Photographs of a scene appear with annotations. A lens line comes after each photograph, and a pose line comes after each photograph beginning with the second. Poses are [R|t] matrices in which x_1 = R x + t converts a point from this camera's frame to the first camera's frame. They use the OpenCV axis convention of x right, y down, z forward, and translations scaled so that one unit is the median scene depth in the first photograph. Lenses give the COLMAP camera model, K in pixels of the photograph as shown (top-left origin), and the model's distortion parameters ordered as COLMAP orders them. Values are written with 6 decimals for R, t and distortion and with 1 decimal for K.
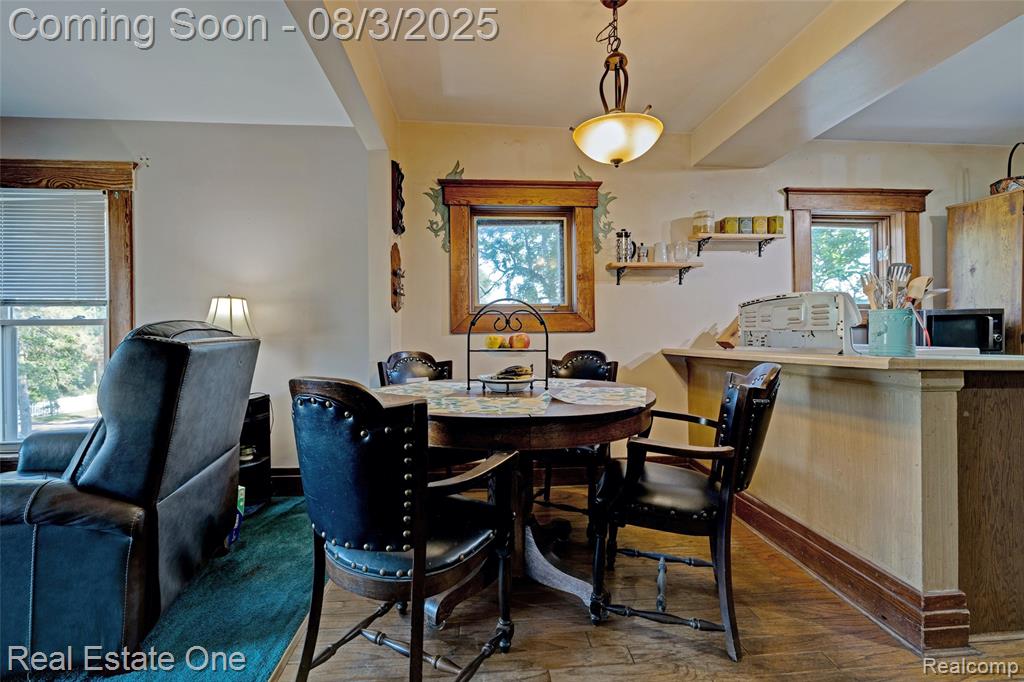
lens RADIAL K [[437.1, 0, 512.7], [0, 437.1, 339.0], [0, 0, 1]] dist [0.000387, -0.000011]
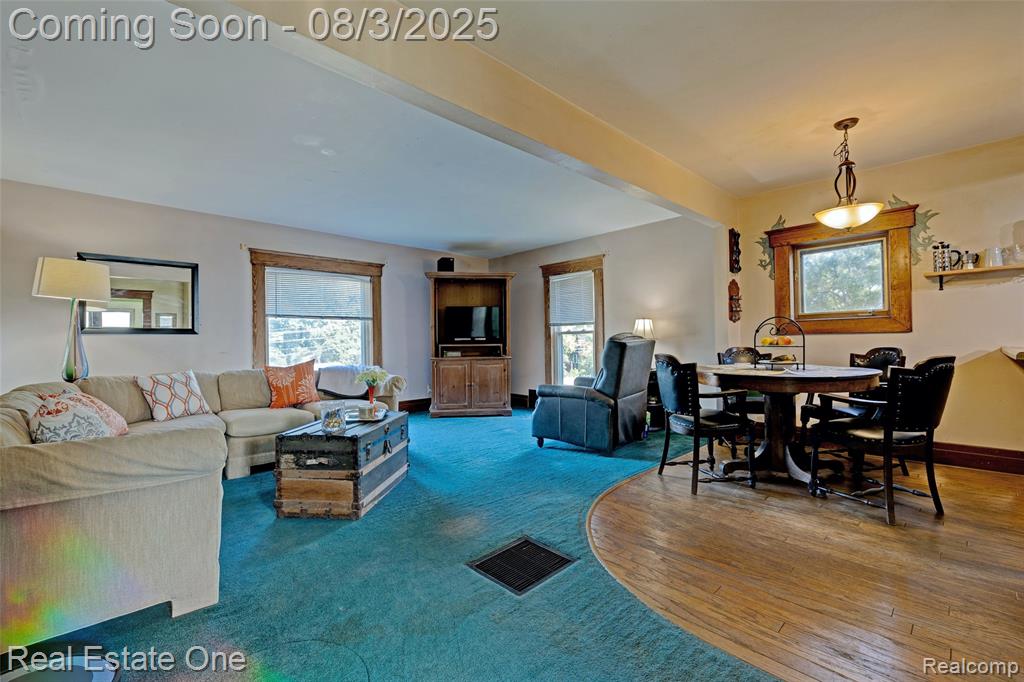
lens RADIAL K [[437.1, 0, 512.7], [0, 437.1, 339.0], [0, 0, 1]] dist [0.000387, -0.000011]
pose [[0.627686, -0.007076, -0.778434, 0.487735], [0.009589, 0.999953, -0.001357, -0.007536], [0.778407, -0.006612, 0.627725, -0.658230]]
